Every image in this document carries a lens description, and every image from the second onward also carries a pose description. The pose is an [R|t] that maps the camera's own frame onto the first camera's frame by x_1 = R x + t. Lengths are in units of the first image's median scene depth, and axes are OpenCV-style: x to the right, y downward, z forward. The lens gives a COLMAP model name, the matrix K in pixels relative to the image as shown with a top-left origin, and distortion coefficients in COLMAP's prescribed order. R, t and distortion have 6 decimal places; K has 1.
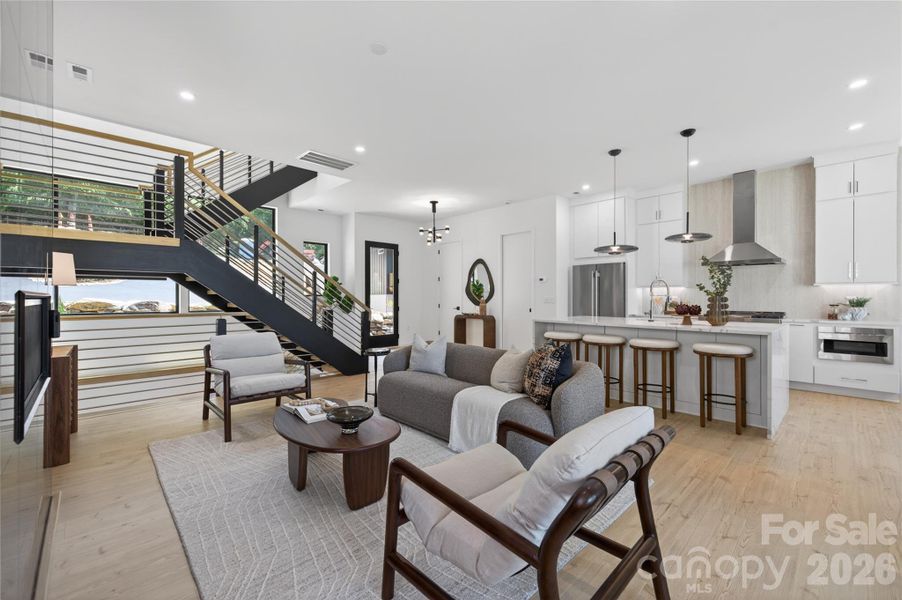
lens RADIAL K [[377.8, 0, 449.9], [0, 377.8, 295.7], [0, 0, 1]] dist [0.000216, -0.000462]
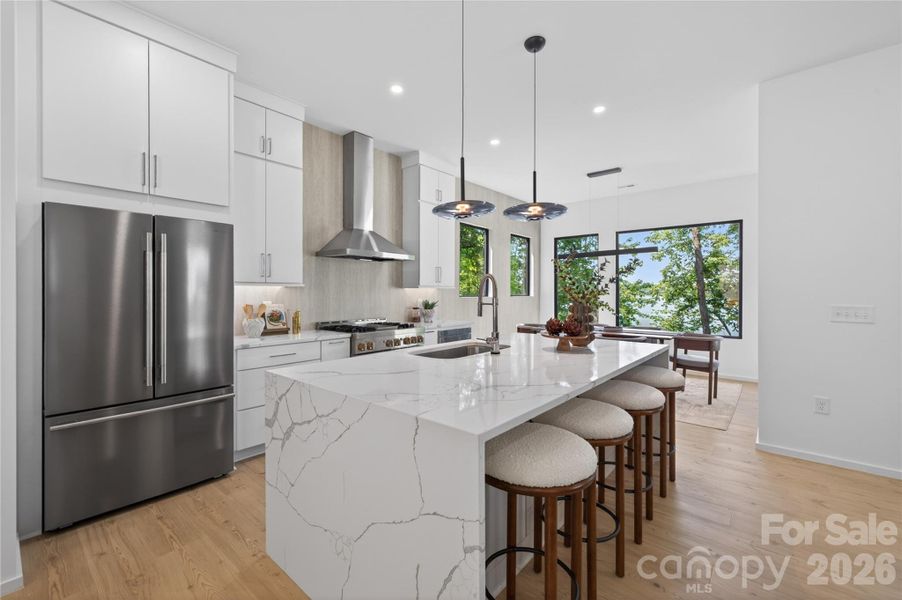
lens RADIAL K [[377.8, 0, 449.9], [0, 377.8, 295.7], [0, 0, 1]] dist [0.000216, -0.000462]
pose [[-0.085071, -0.005714, 0.996358, 0.002689], [-0.000446, 0.999984, 0.005696, -0.012877], [-0.996375, 0.000040, -0.085072, 1.001475]]
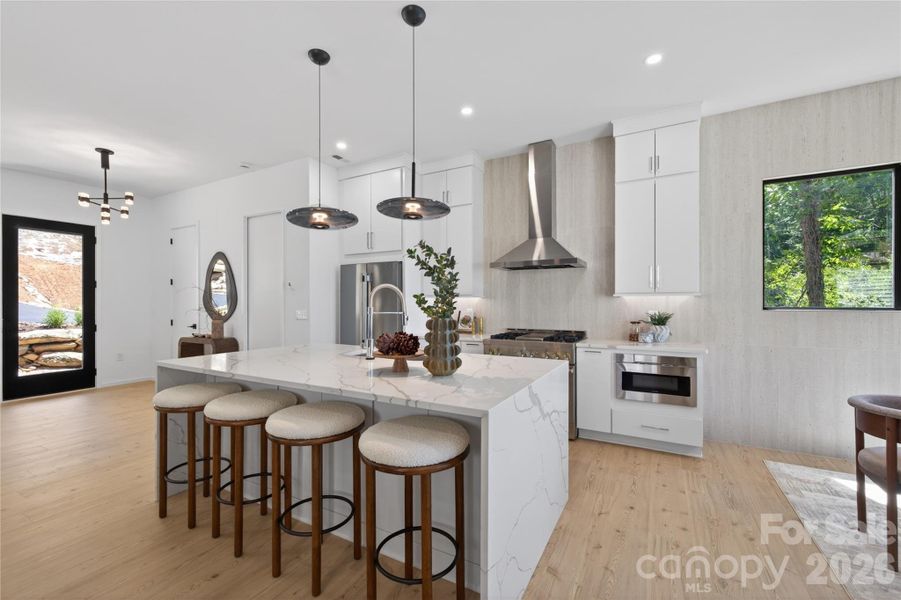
lens RADIAL K [[376.1, 0, 456.3], [0, 376.1, 301.9], [0, 0, 1]] dist [0.000199, -0.000256]
pose [[0.950904, 0.000205, 0.309487, 0.437148], [-0.000050, 1.000000, -0.000509, -0.015826], [-0.309487, 0.000469, 0.950904, 0.388970]]
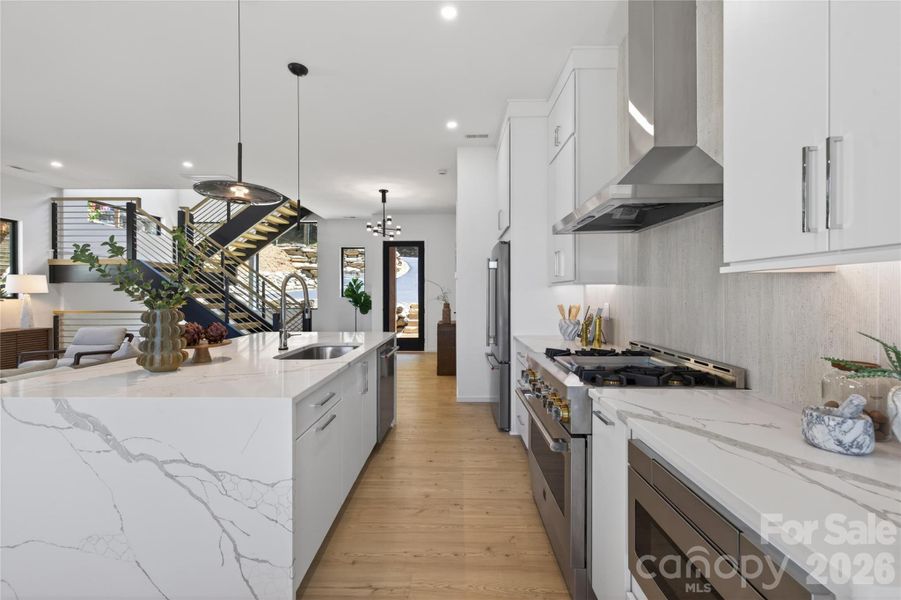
lens RADIAL K [[377.3, 0, 449.4], [0, 377.3, 295.7], [0, 0, 1]] dist [0.000216, -0.000462]
pose [[0.709113, 0.000876, -0.705095, 0.999026], [0.004887, 0.999969, 0.006157, -0.013468], [0.705078, -0.007812, 0.709086, 0.703837]]
